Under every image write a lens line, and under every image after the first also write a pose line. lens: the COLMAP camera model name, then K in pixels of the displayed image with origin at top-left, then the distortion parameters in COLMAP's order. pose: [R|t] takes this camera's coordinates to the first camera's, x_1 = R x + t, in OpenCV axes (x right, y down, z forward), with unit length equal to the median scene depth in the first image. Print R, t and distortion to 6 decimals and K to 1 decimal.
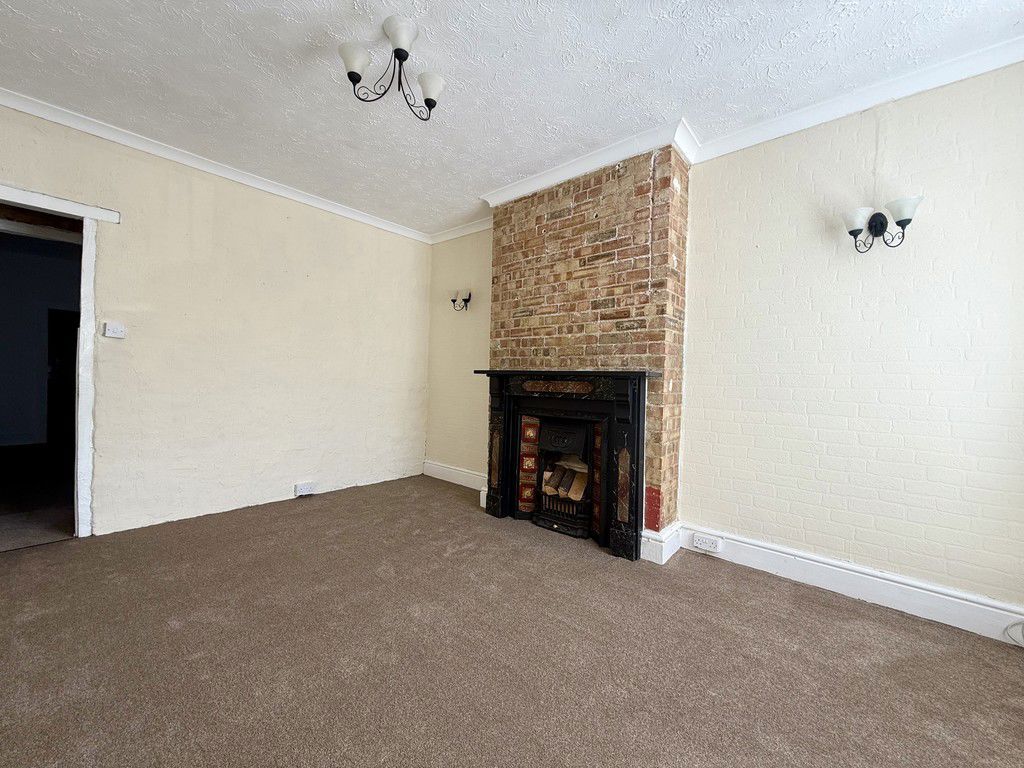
lens RADIAL K [[410.2, 0, 512.0], [0, 410.2, 384.0], [0, 0, 1]] dist [-0.000930, -0.000026]
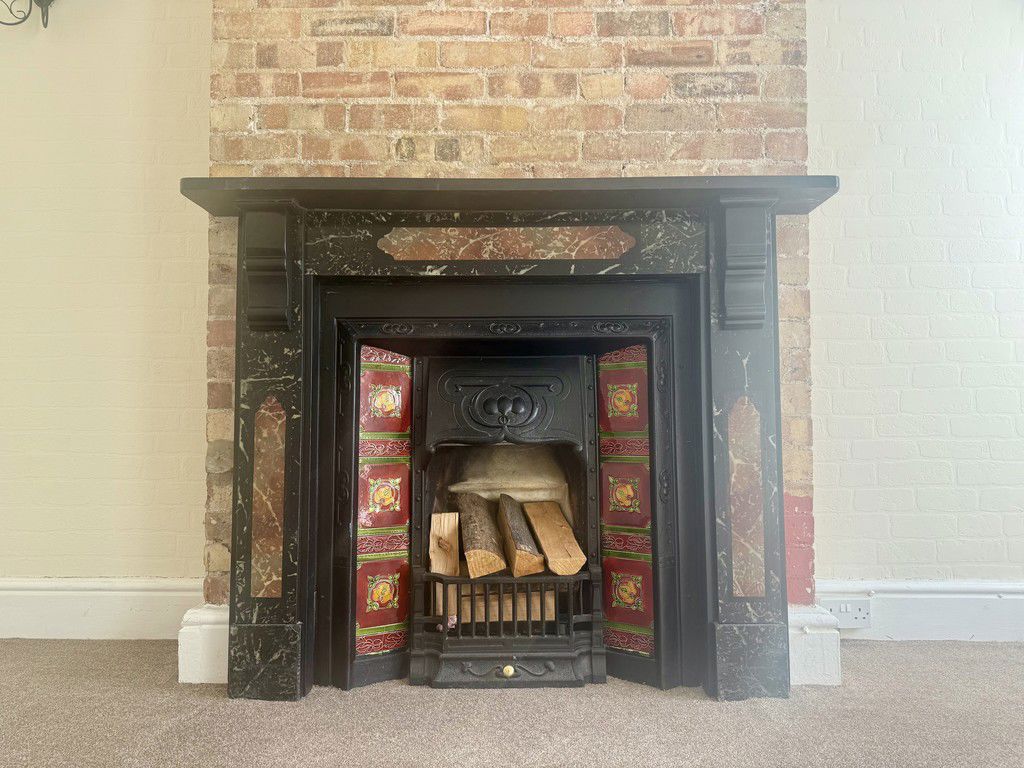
lens RADIAL K [[719.0, 0, 512.0], [0, 719.0, 384.0], [0, 0, 1]] dist [0.021660, -0.004313]
pose [[0.754302, 0.003452, 0.656518, -0.266421], [0.027272, 0.998958, -0.036586, 0.139350], [-0.655961, 0.045501, 0.753422, 0.550033]]
